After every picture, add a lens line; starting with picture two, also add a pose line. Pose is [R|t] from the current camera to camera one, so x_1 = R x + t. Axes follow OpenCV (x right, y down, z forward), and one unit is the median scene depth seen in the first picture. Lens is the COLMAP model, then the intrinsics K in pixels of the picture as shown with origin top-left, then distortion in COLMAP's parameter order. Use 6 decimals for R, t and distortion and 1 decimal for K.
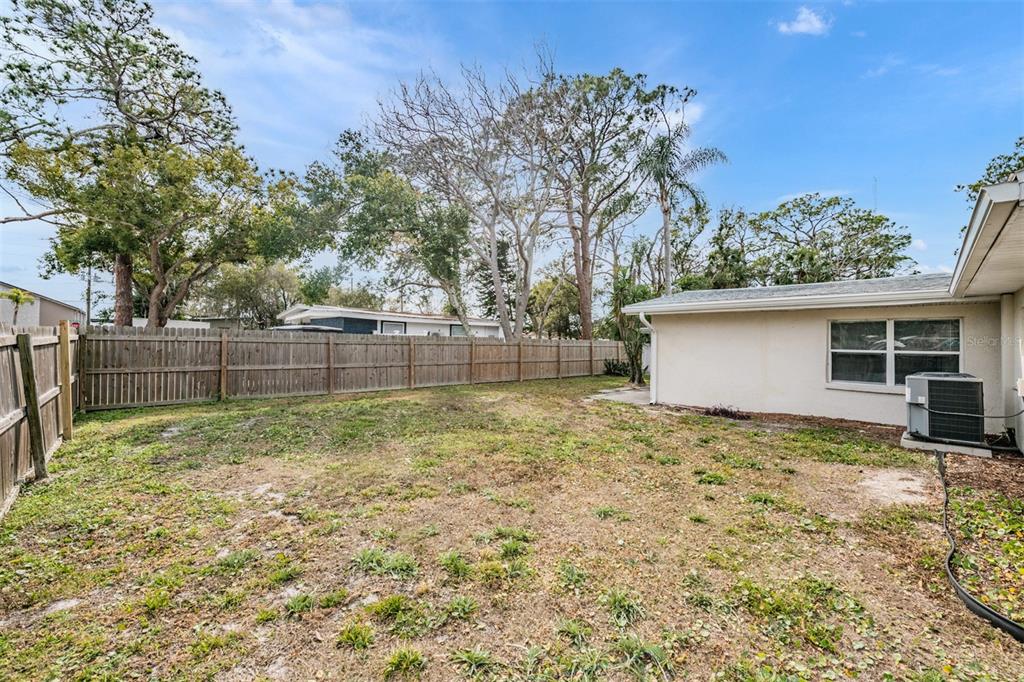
lens RADIAL K [[409.9, 0, 512.0], [0, 409.9, 341.0], [0, 0, 1]] dist [-0.005788, -0.000145]
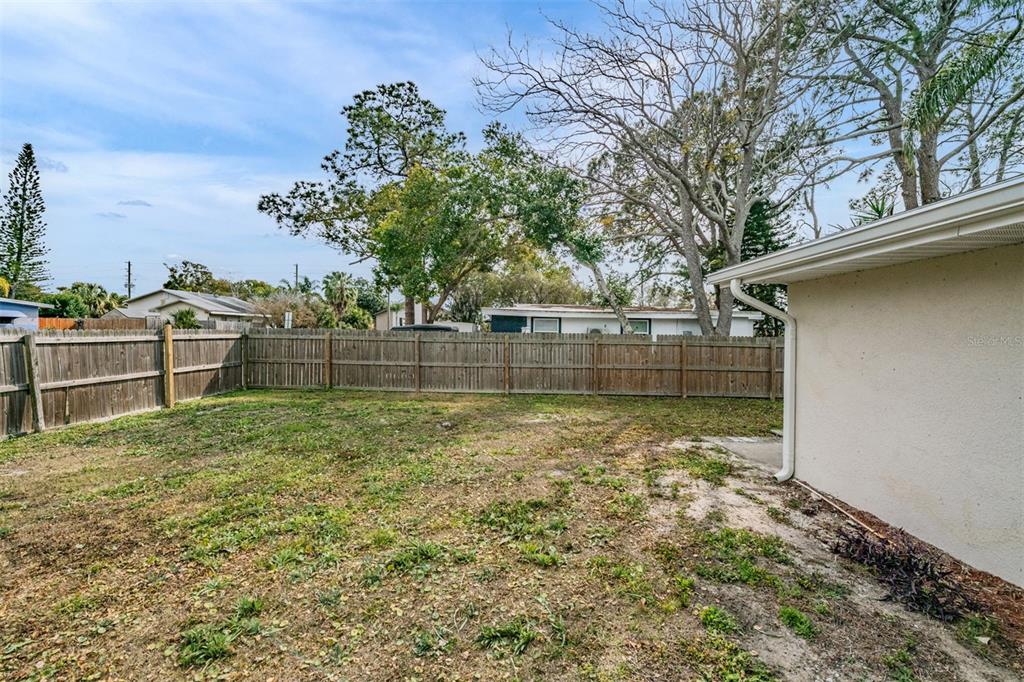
lens RADIAL K [[409.9, 0, 512.0], [0, 409.9, 341.0], [0, 0, 1]] dist [-0.005788, -0.000145]
pose [[0.718651, 0.005671, -0.695348, 0.371757], [-0.001711, 0.999978, 0.006386, -0.001711], [0.695369, -0.003400, 0.718645, 0.386236]]
